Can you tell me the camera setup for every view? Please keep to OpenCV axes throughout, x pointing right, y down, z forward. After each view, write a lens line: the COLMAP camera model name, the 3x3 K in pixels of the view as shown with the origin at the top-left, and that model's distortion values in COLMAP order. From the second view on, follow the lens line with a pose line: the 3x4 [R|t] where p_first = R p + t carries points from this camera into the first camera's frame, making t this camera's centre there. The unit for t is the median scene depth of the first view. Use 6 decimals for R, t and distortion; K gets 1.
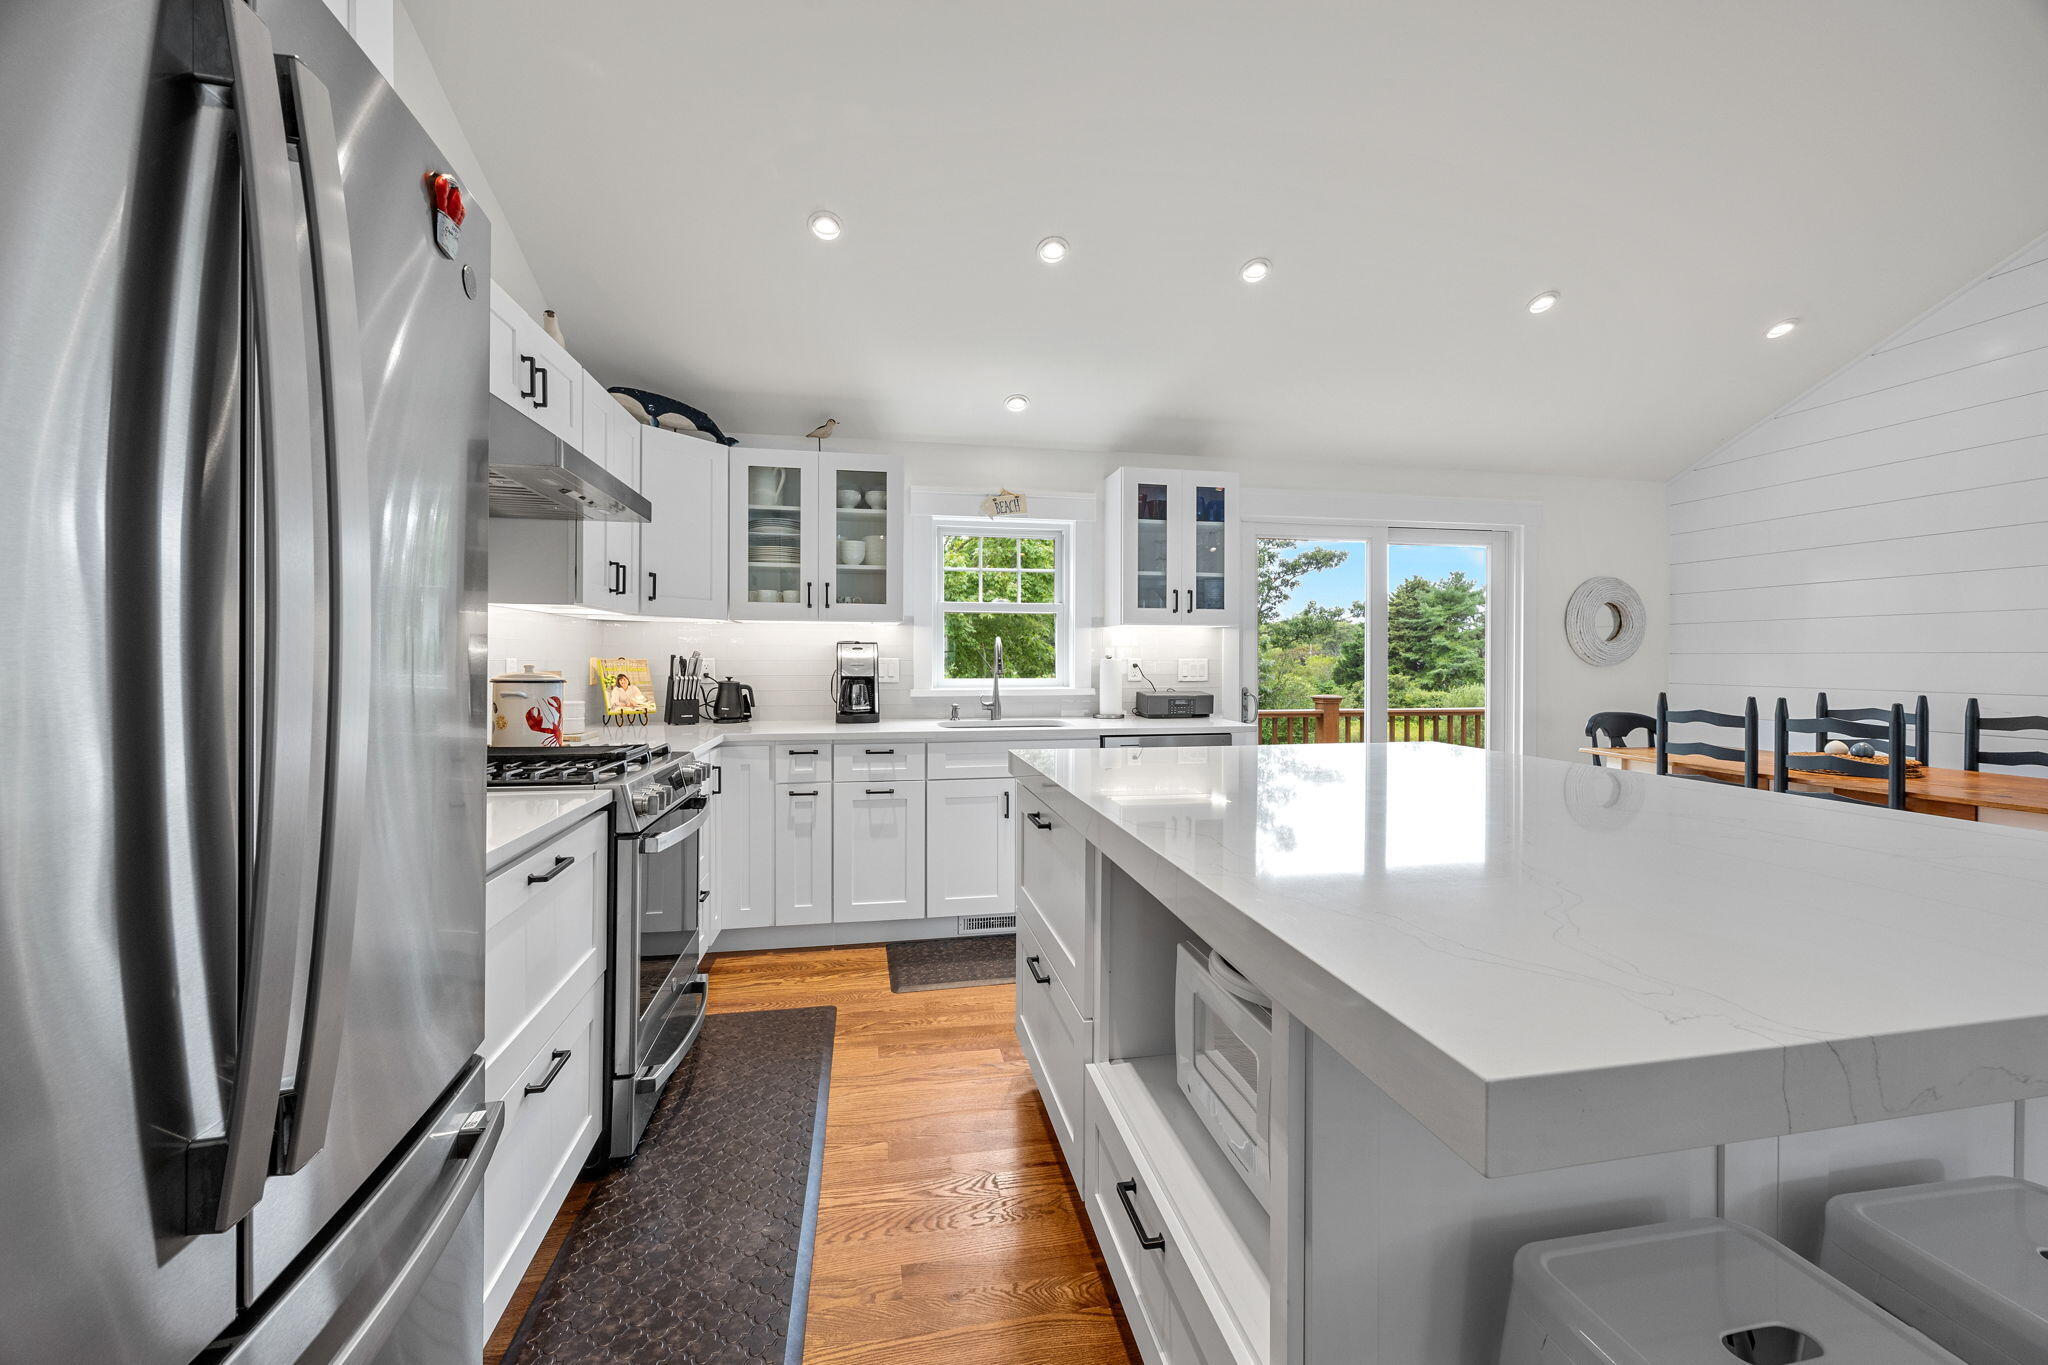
lens RADIAL K [[806.3, 0, 1024.0], [0, 806.3, 682.5], [0, 0, 1]] dist [0.000048, -0.000016]
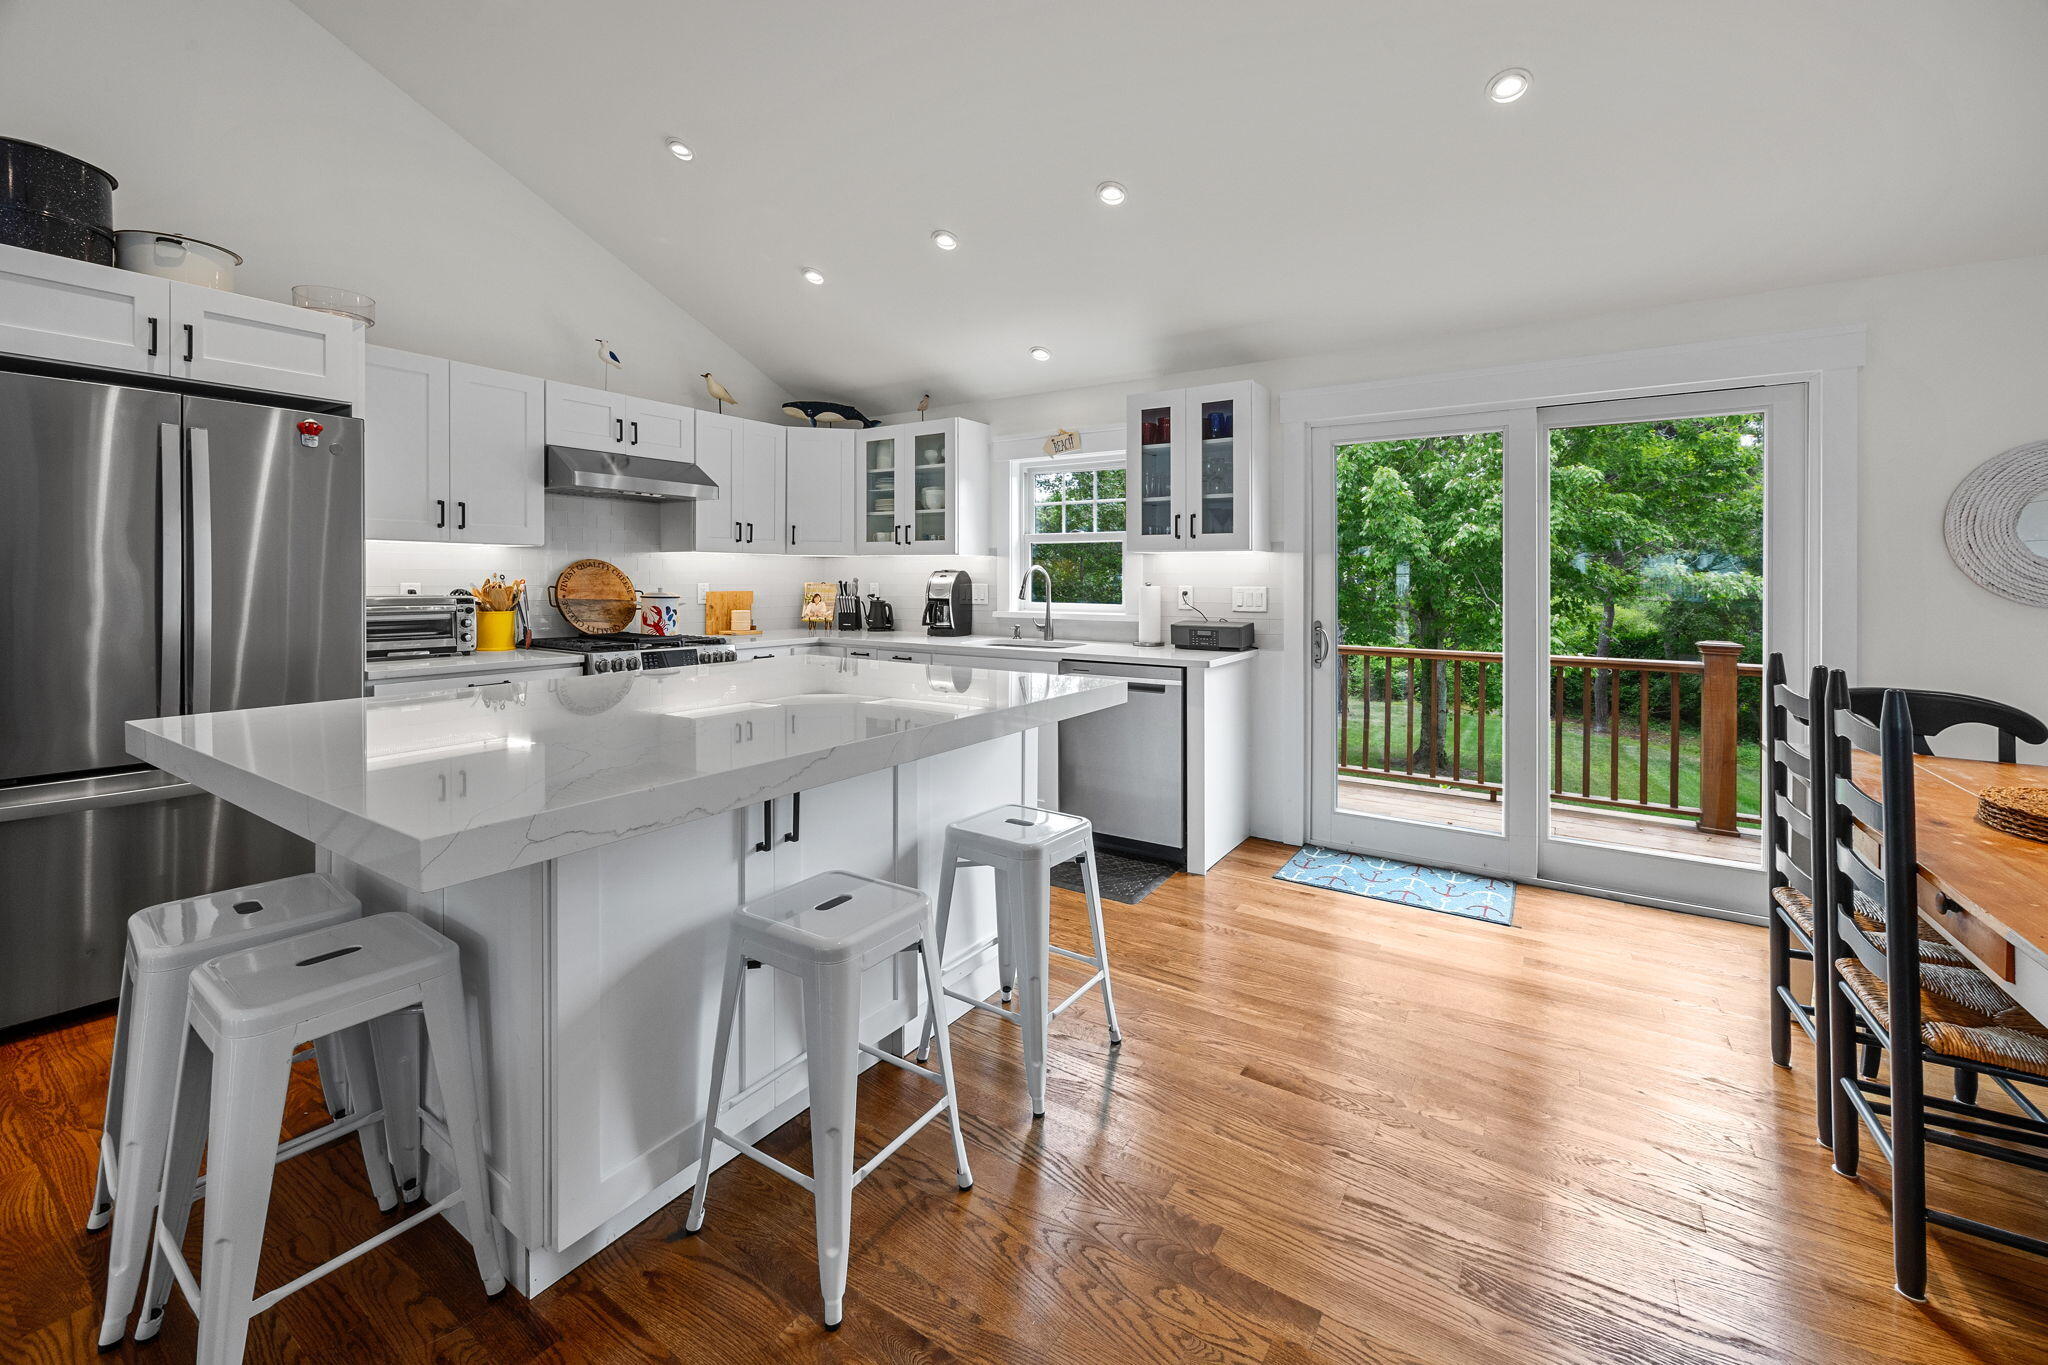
lens RADIAL K [[818.4, 0, 1023.8], [0, 818.4, 598.6], [0, 0, 1]] dist [-0.000470, -0.000094]
pose [[0.724921, 0.018675, -0.688578, 0.729249], [-0.023745, 0.999716, 0.002115, -0.012847], [0.688422, 0.014817, 0.725159, 0.172064]]
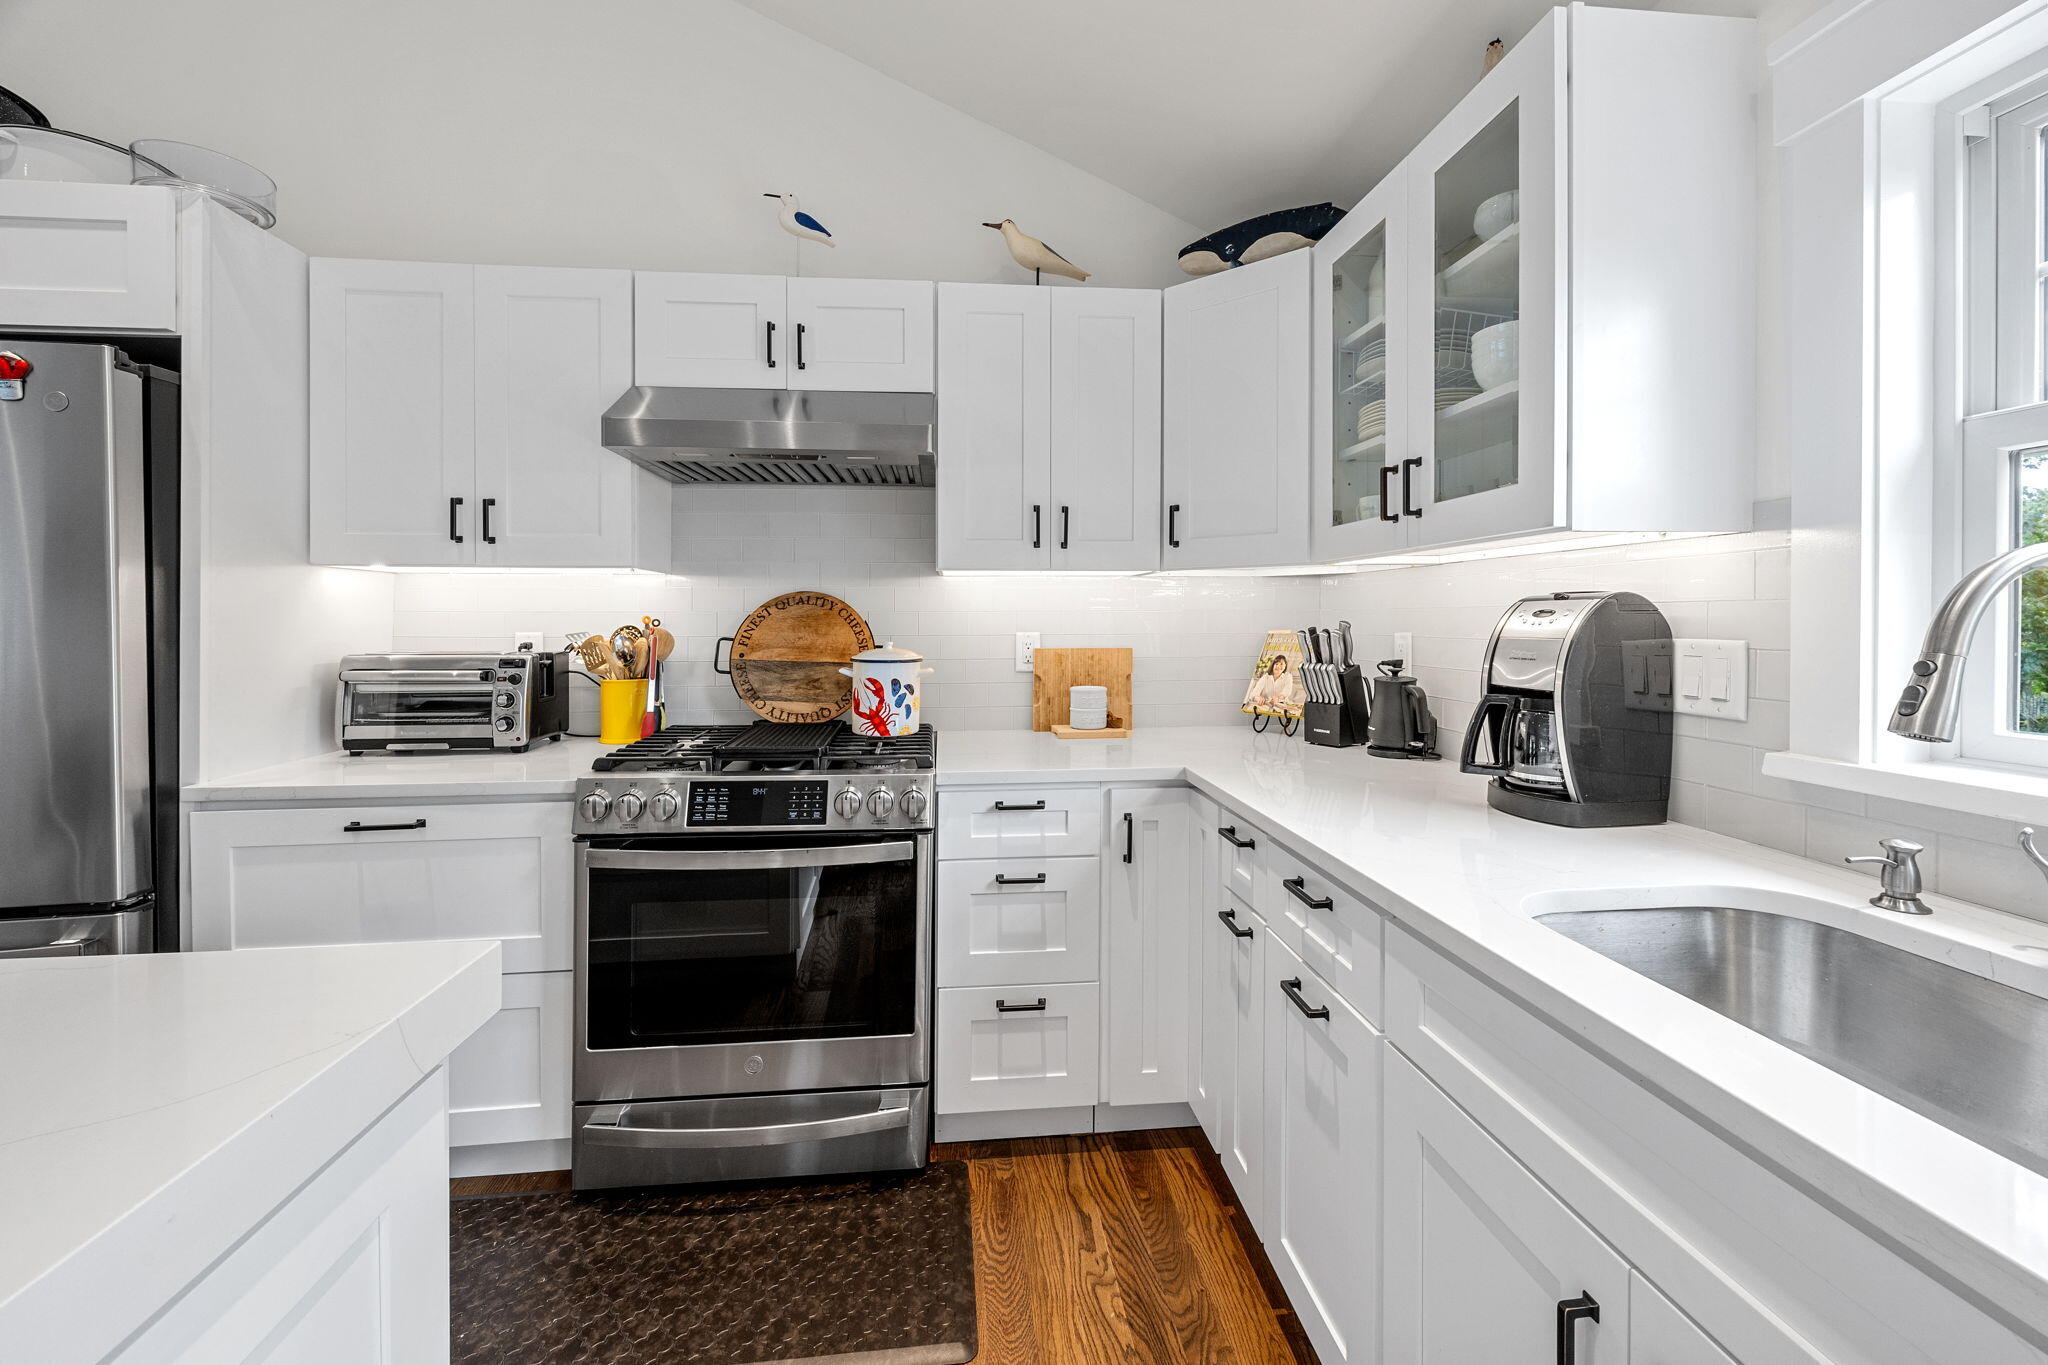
lens RADIAL K [[809.1, 0, 1022.2], [0, 809.1, 630.7], [0, 0, 1]] dist [0.008923, 0.000140]
pose [[-0.082536, 0.010365, -0.996534, 0.180159], [-0.026865, 0.999559, 0.012621, -0.031134], [0.996226, 0.027813, -0.082221, 0.773478]]
